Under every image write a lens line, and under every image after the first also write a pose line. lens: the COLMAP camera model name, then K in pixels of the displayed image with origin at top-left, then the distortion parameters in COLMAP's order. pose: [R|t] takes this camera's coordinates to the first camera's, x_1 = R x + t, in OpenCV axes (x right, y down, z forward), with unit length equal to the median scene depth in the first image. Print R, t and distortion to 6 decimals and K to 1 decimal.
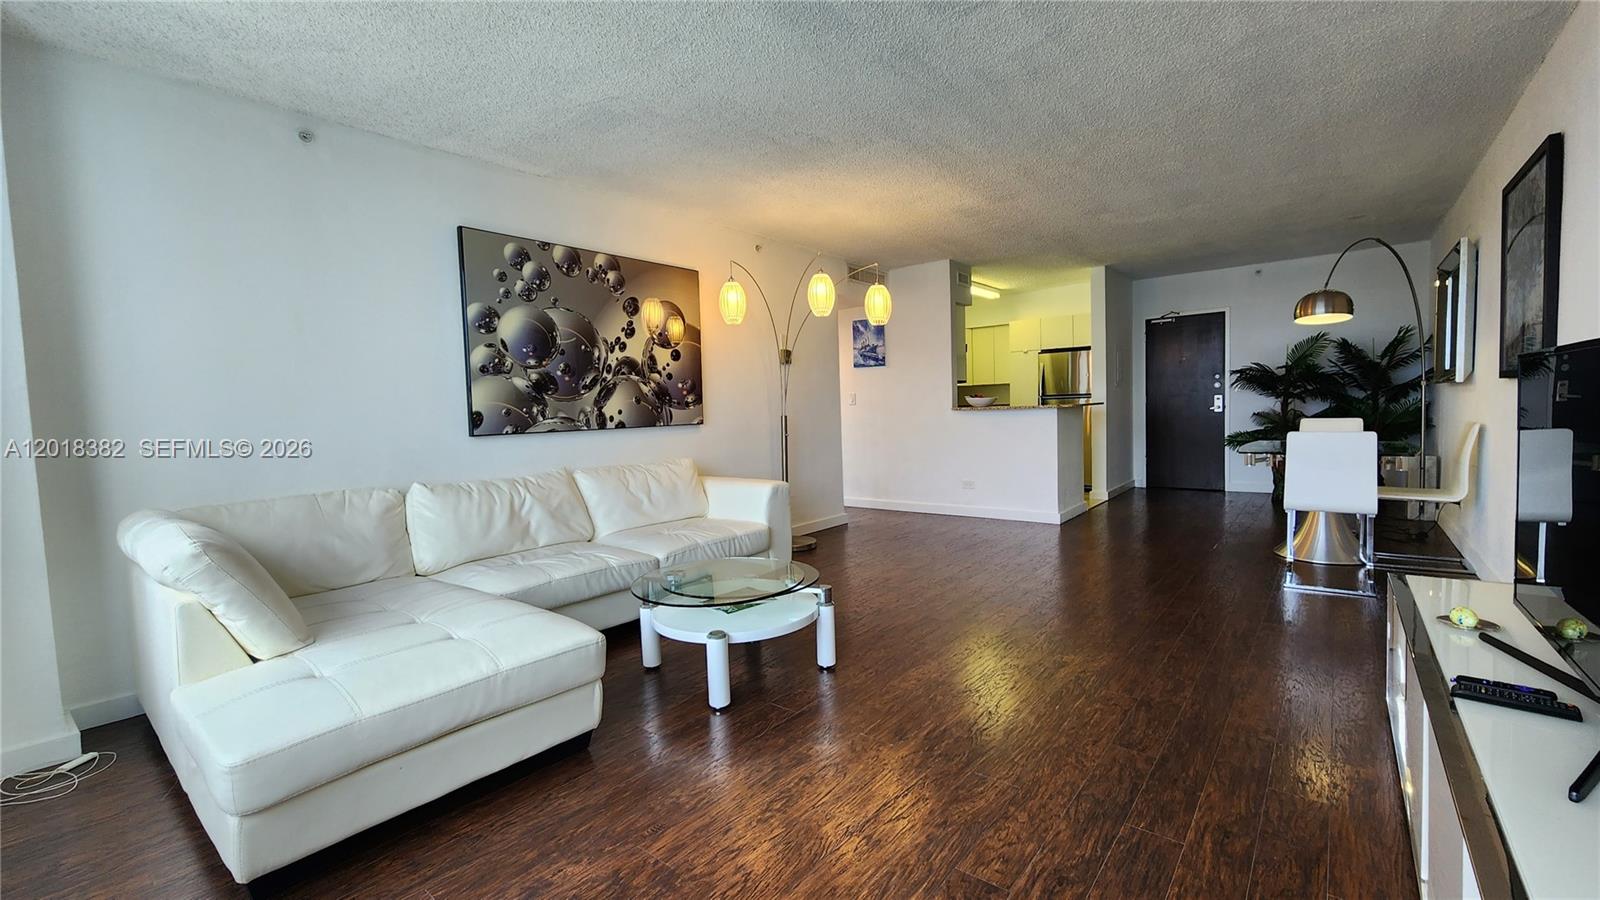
lens RADIAL K [[660.4, 0, 808.0], [0, 660.4, 451.6], [0, 0, 1]] dist [0.002343, -0.001400]
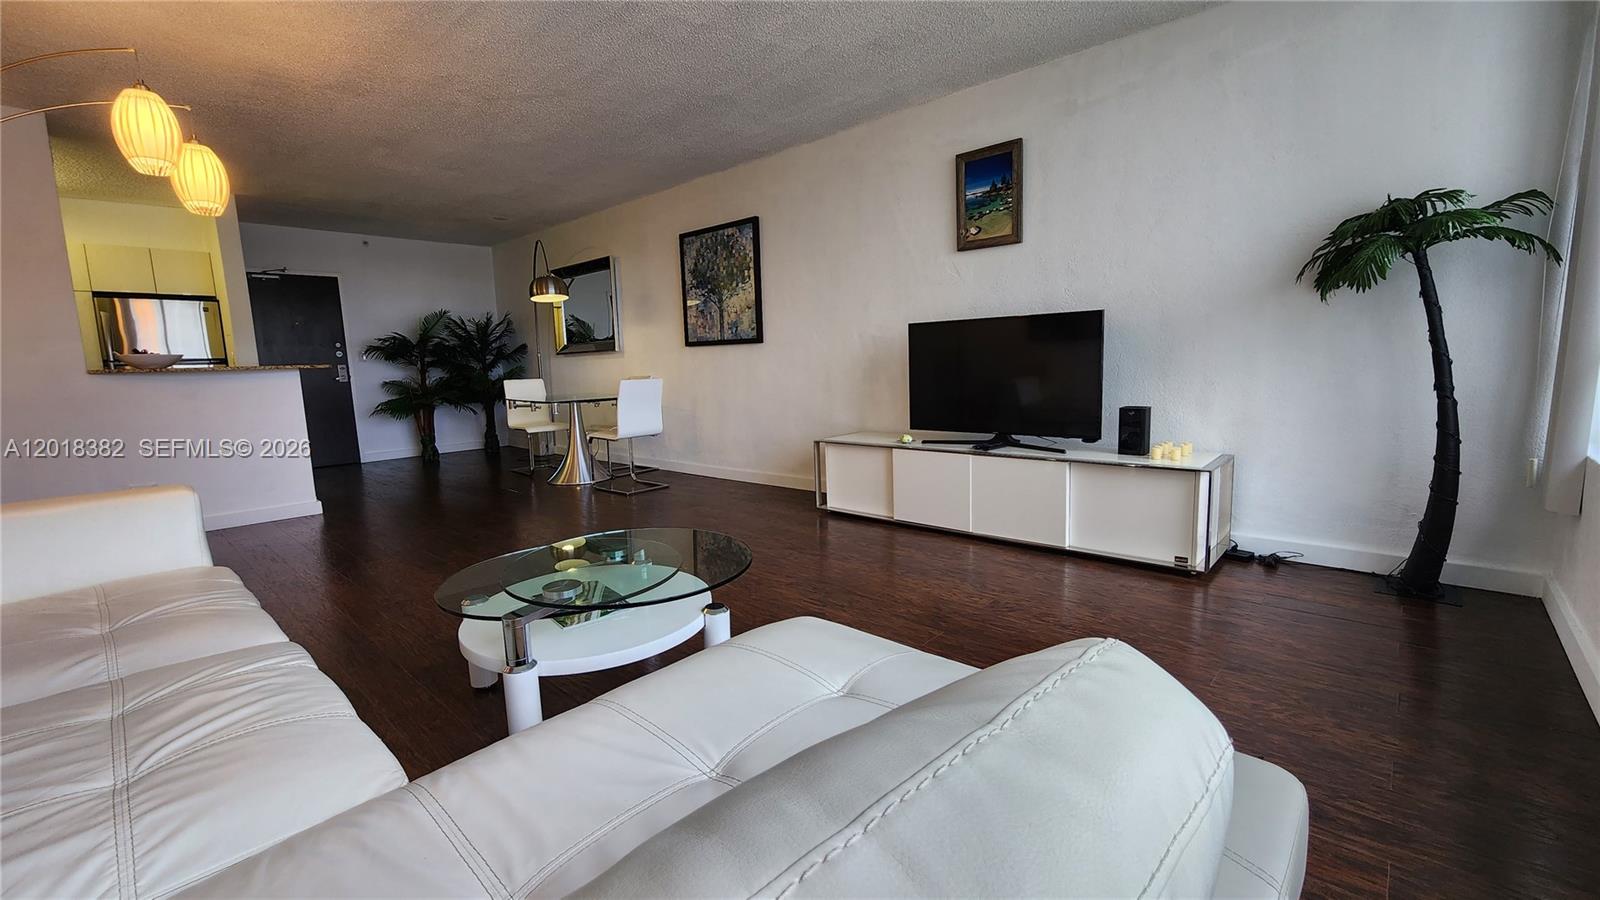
lens RADIAL K [[660.4, 0, 801.6], [0, 660.4, 448.5], [0, 0, 1]] dist [0.002343, -0.001400]
pose [[0.086627, -0.100143, 0.991195, -0.510460], [0.091454, 0.991533, 0.092184, 0.013131], [-0.992034, 0.082663, 0.095052, 0.468984]]
